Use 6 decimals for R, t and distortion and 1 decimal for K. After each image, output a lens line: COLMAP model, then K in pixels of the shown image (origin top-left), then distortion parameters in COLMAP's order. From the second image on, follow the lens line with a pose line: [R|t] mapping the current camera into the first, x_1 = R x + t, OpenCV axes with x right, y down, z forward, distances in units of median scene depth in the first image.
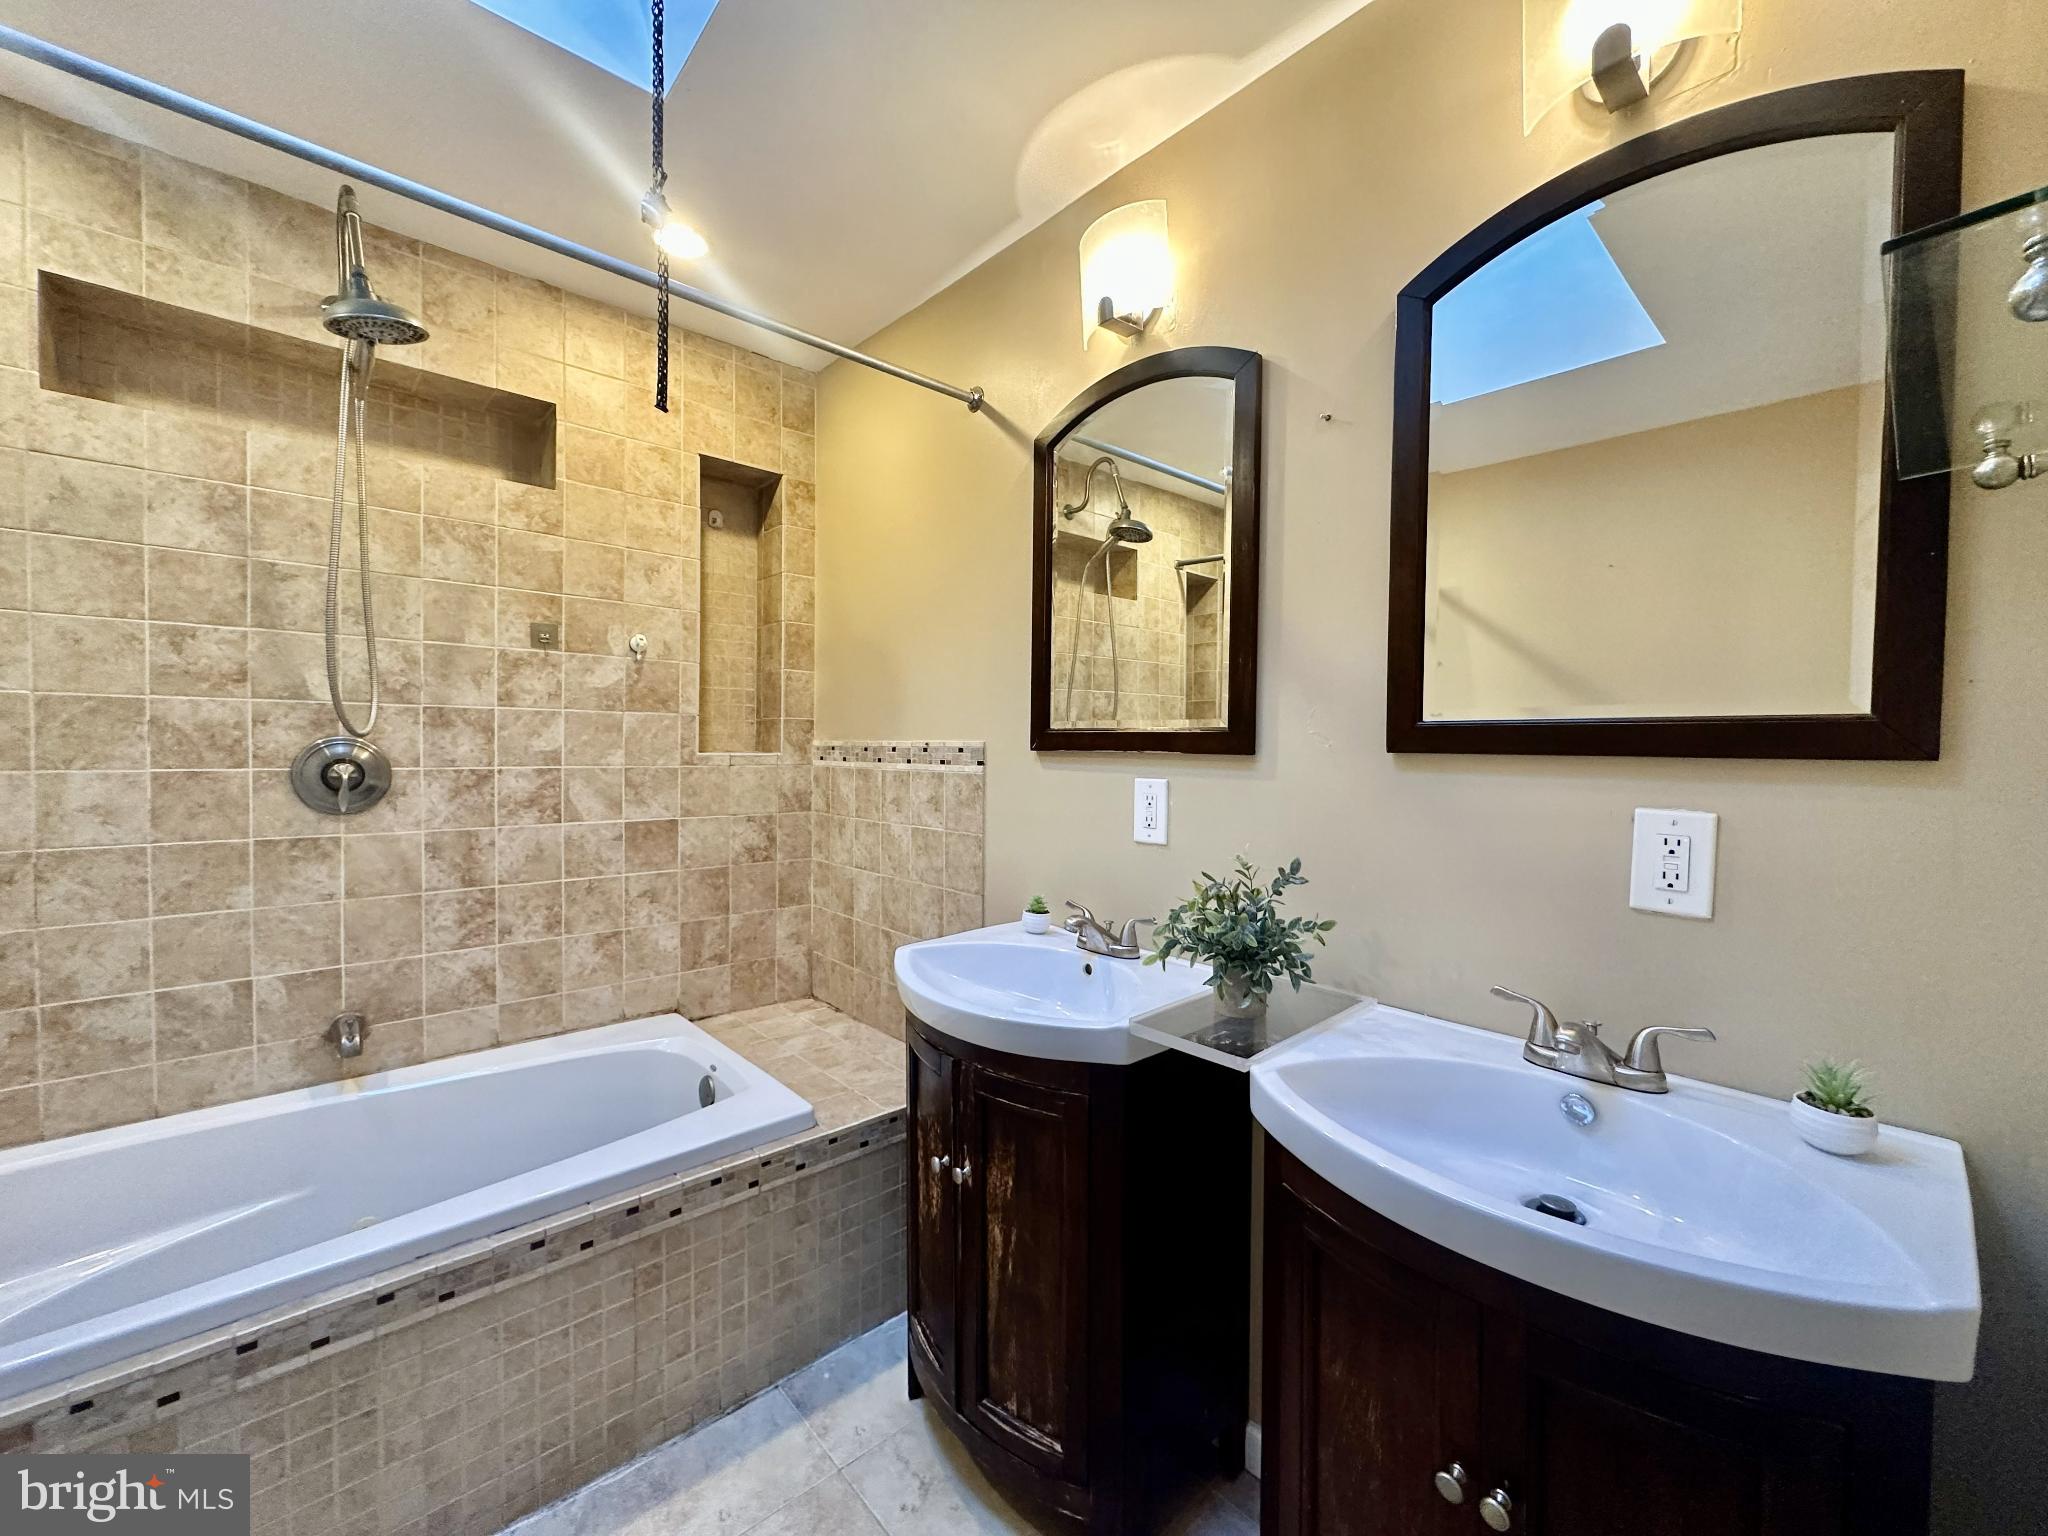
lens RADIAL K [[816.5, 0, 1026.2], [0, 816.5, 765.1], [0, 0, 1]] dist [-0.004411, -0.000059]
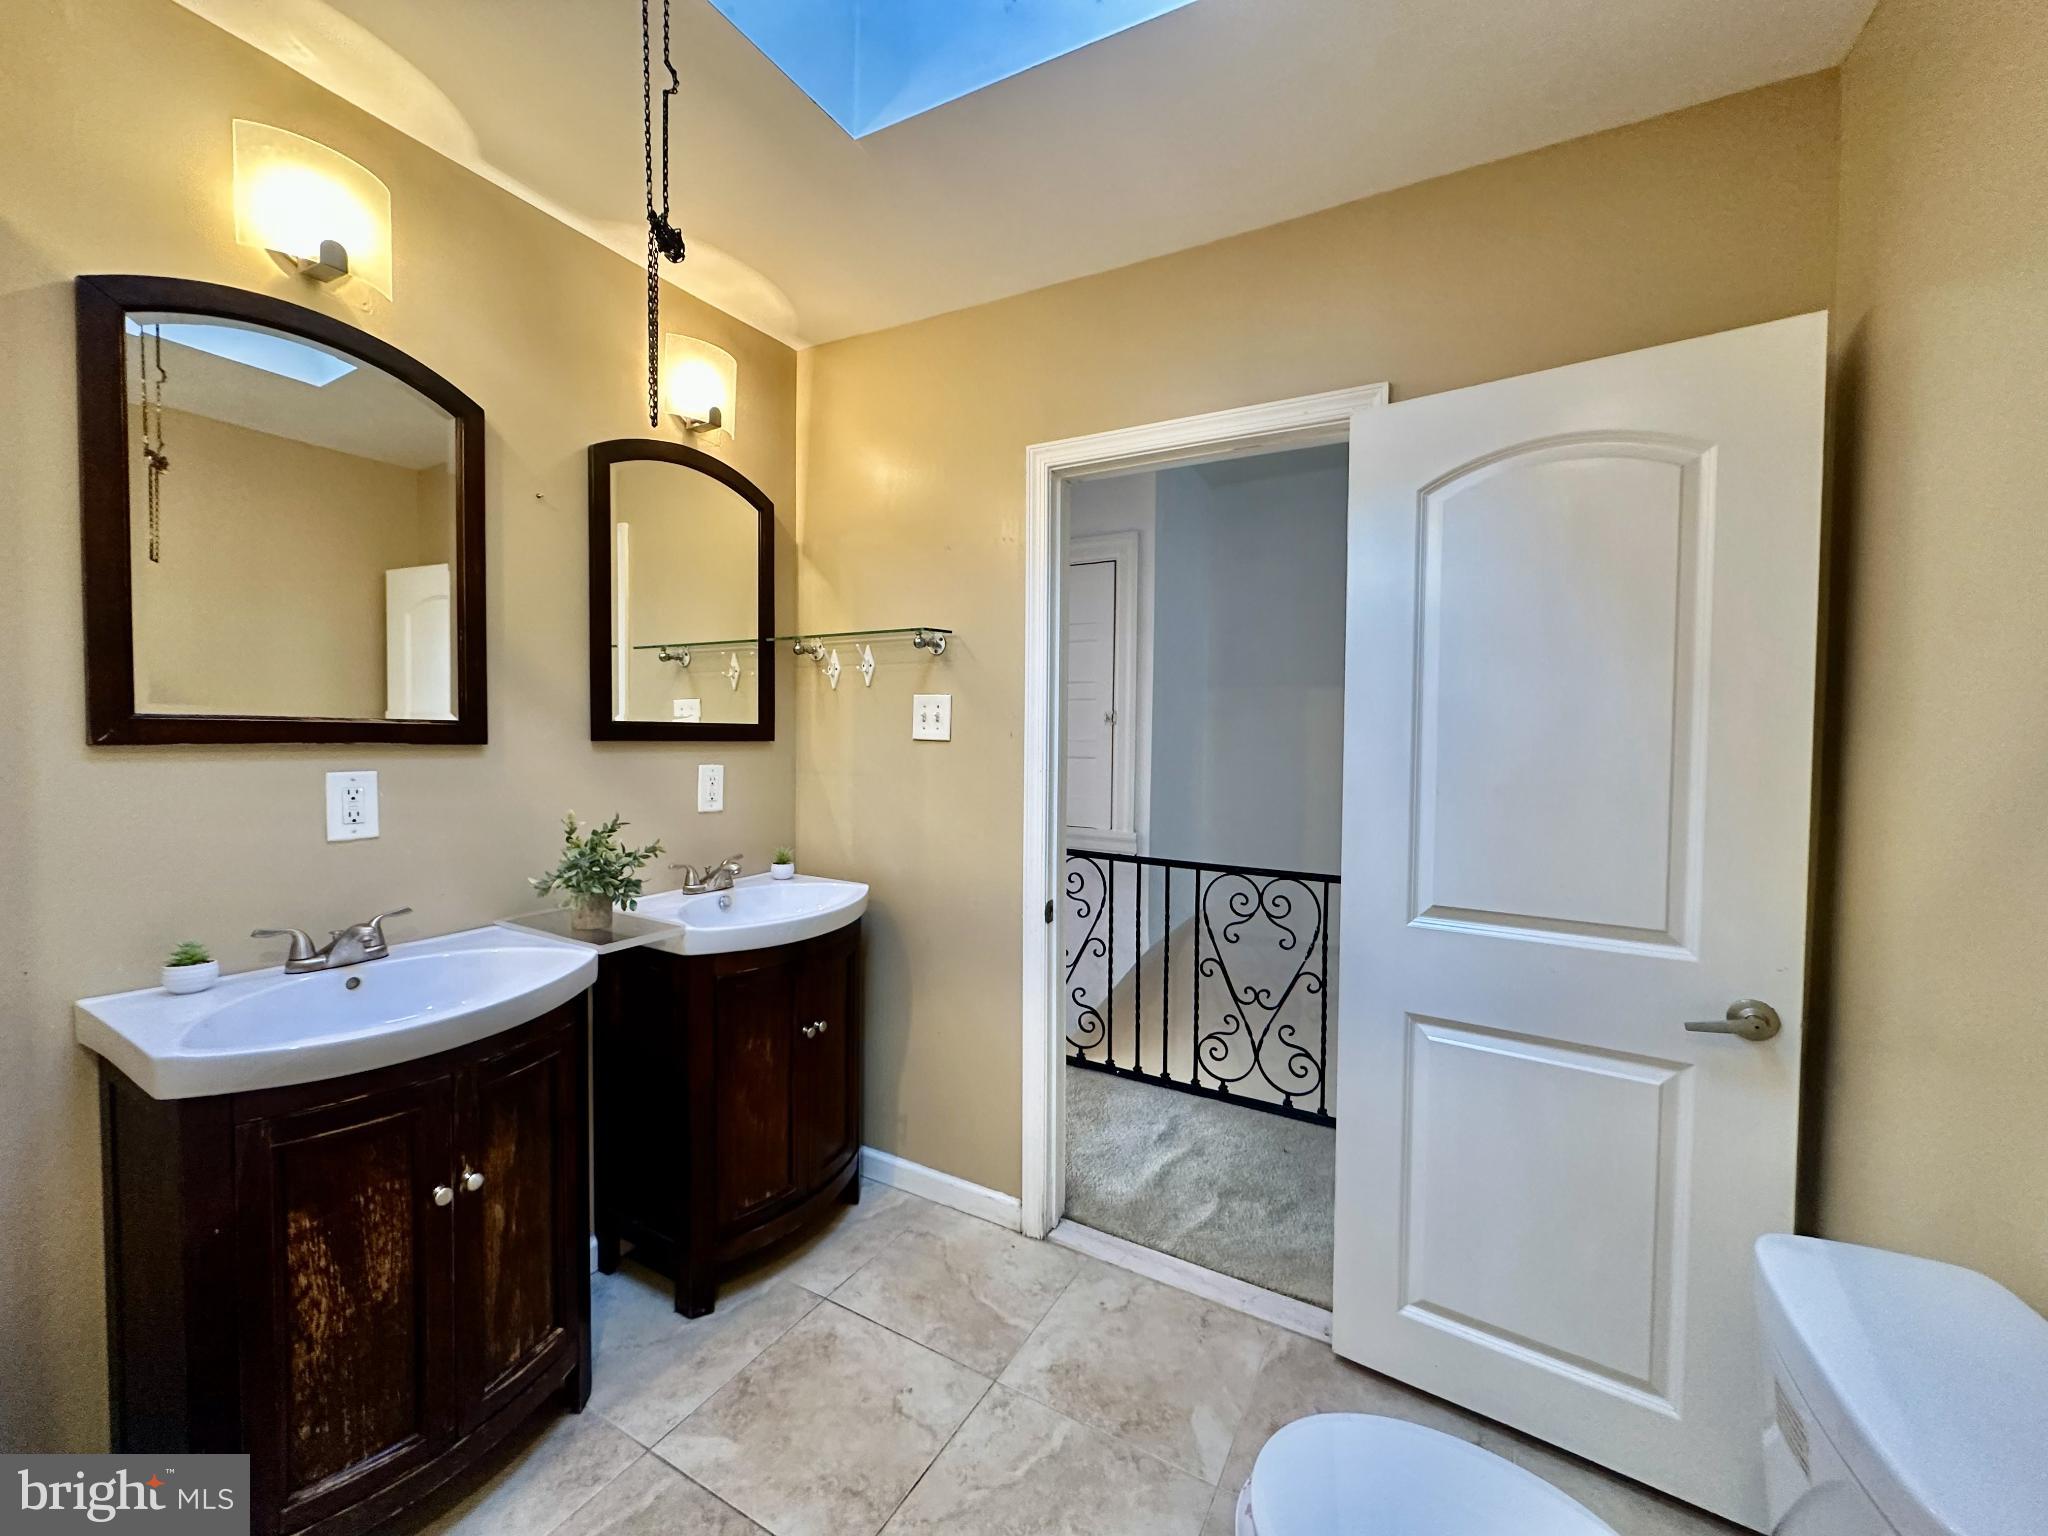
lens RADIAL K [[816.5, 0, 1026.2], [0, 816.5, 765.1], [0, 0, 1]] dist [-0.004411, -0.000059]
pose [[-0.323216, -0.046919, 0.945161, -1.206774], [0.011428, 0.998504, 0.053475, -0.040009], [-0.946256, 0.028085, -0.322197, 0.681597]]
